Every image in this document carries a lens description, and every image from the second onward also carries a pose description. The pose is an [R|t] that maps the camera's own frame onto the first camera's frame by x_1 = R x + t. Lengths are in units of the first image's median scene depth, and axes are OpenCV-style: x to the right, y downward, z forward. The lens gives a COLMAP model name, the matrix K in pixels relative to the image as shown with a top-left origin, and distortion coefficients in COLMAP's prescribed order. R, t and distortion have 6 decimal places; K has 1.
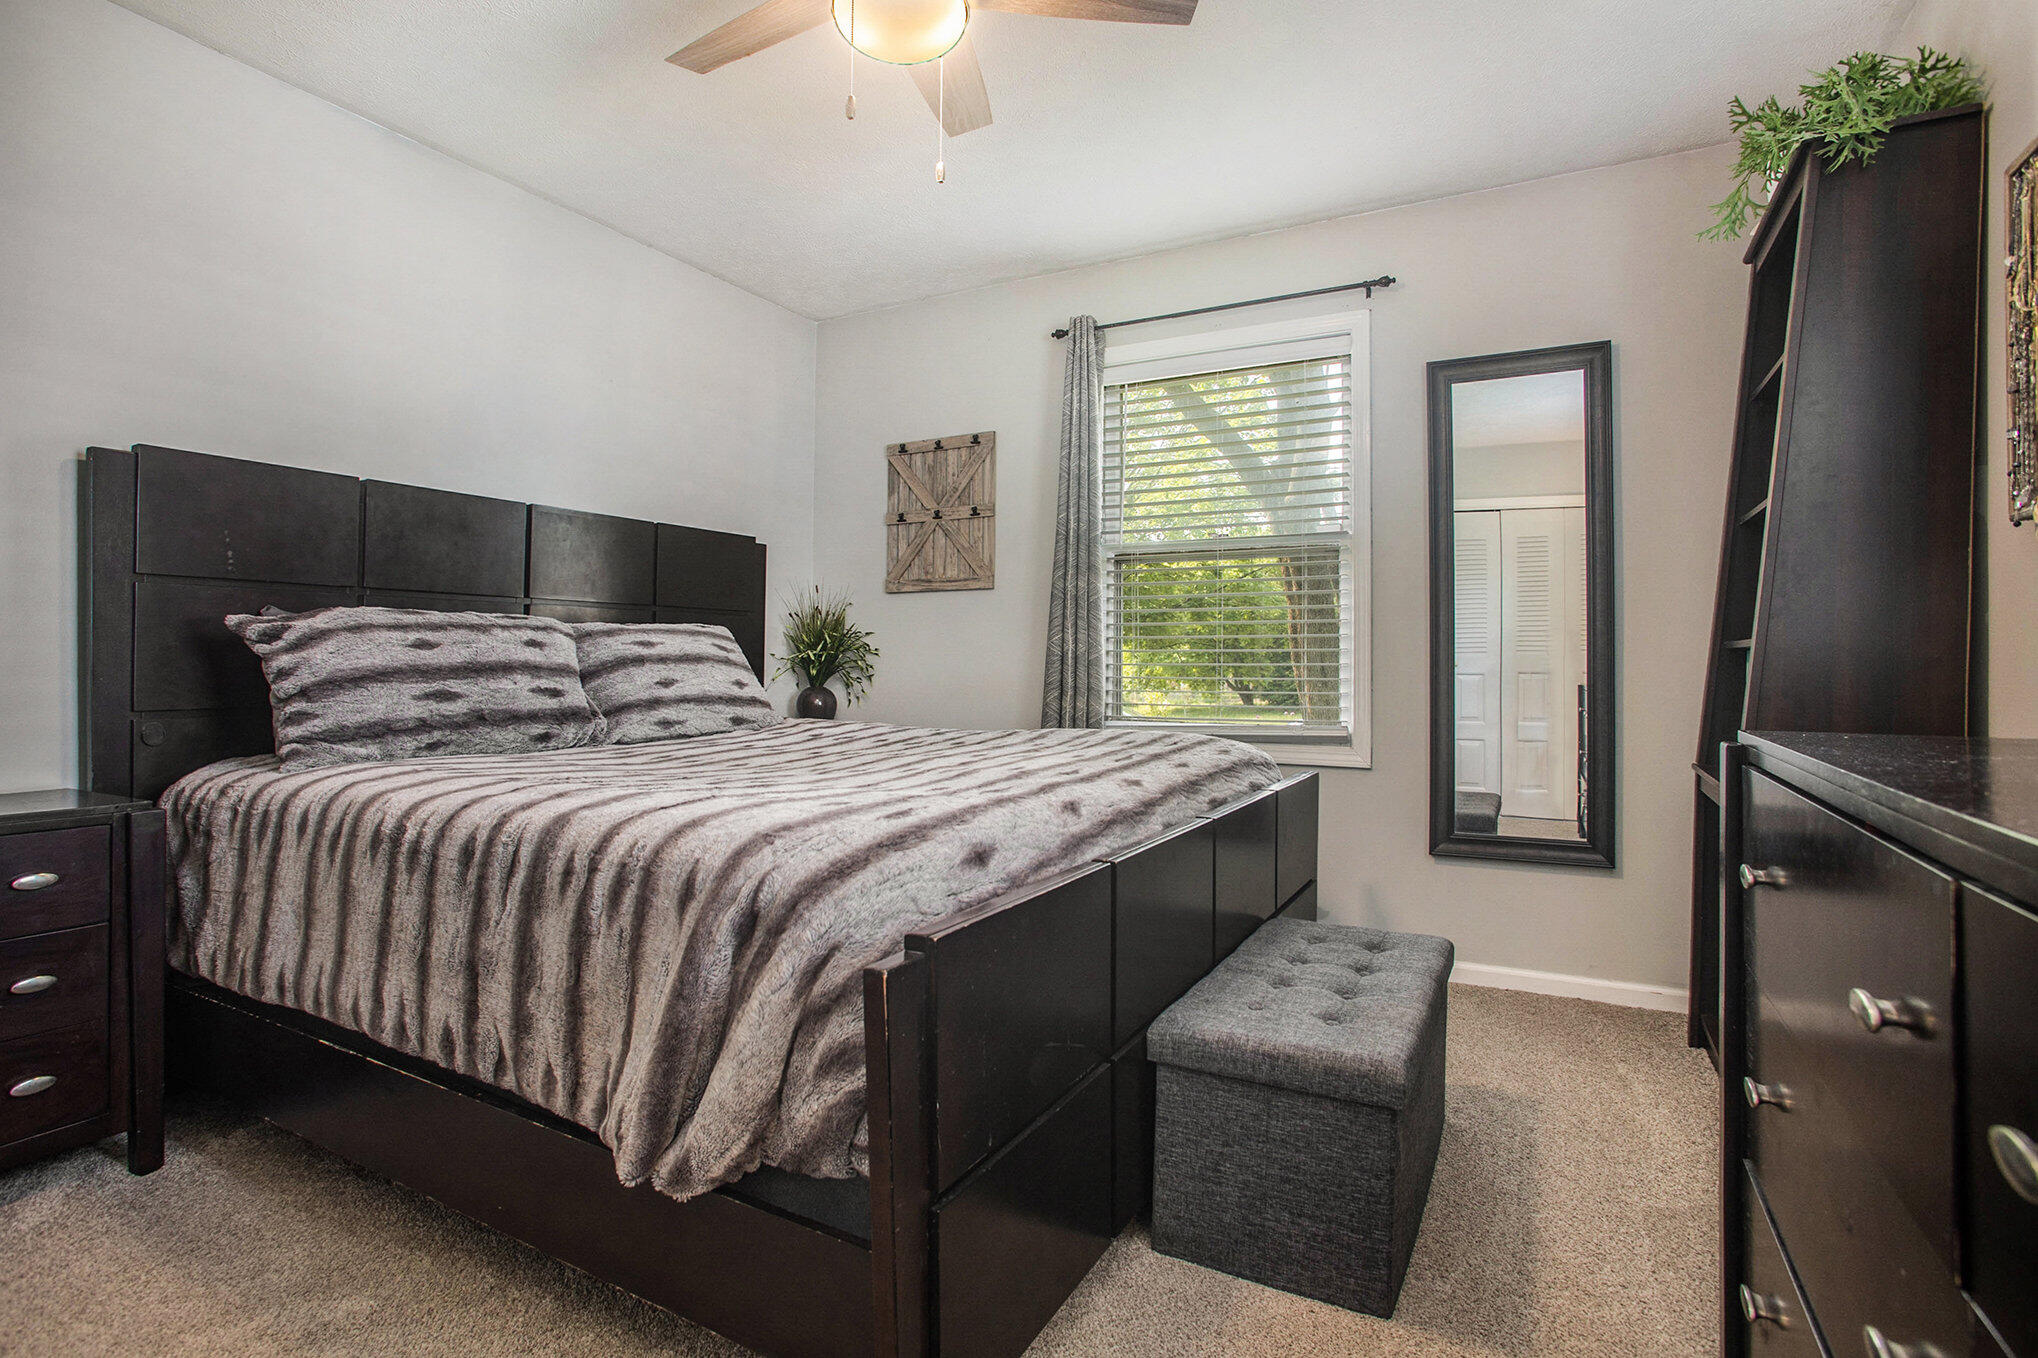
lens RADIAL K [[1024.6, 0, 1006.1], [0, 1024.6, 675.0], [0, 0, 1]] dist [-0.096883, 0.057137]
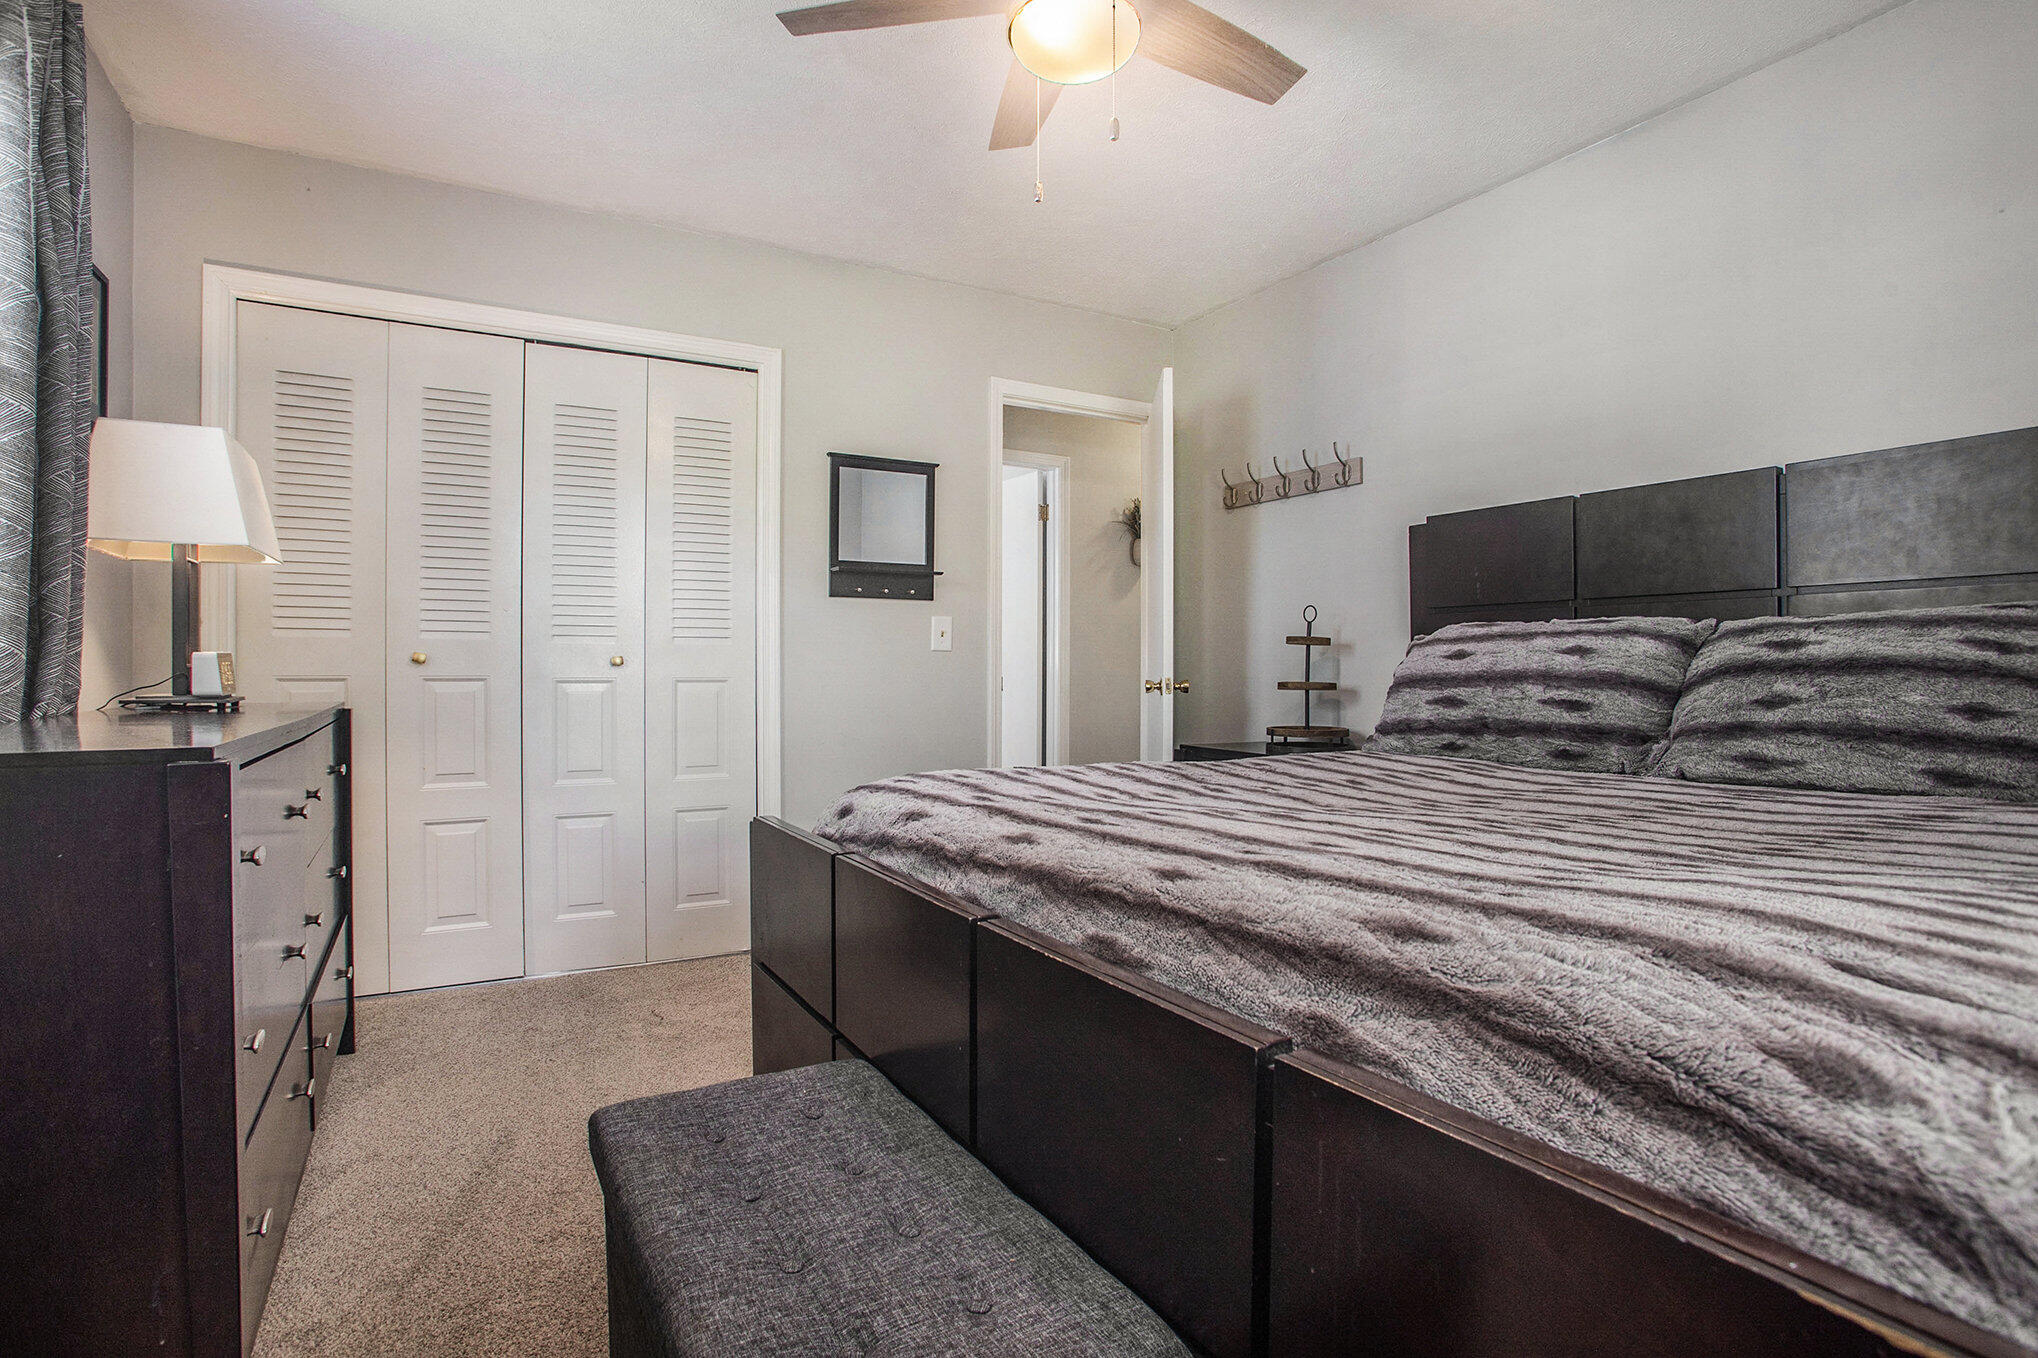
lens RADIAL K [[1024.6, 0, 1006.1], [0, 1024.6, 675.0], [0, 0, 1]] dist [-0.096883, 0.057137]
pose [[-0.529660, 0.004084, -0.848200, 0.554788], [-0.009820, 0.999892, 0.010947, -0.014001], [0.848153, 0.014128, -0.529563, 1.028124]]
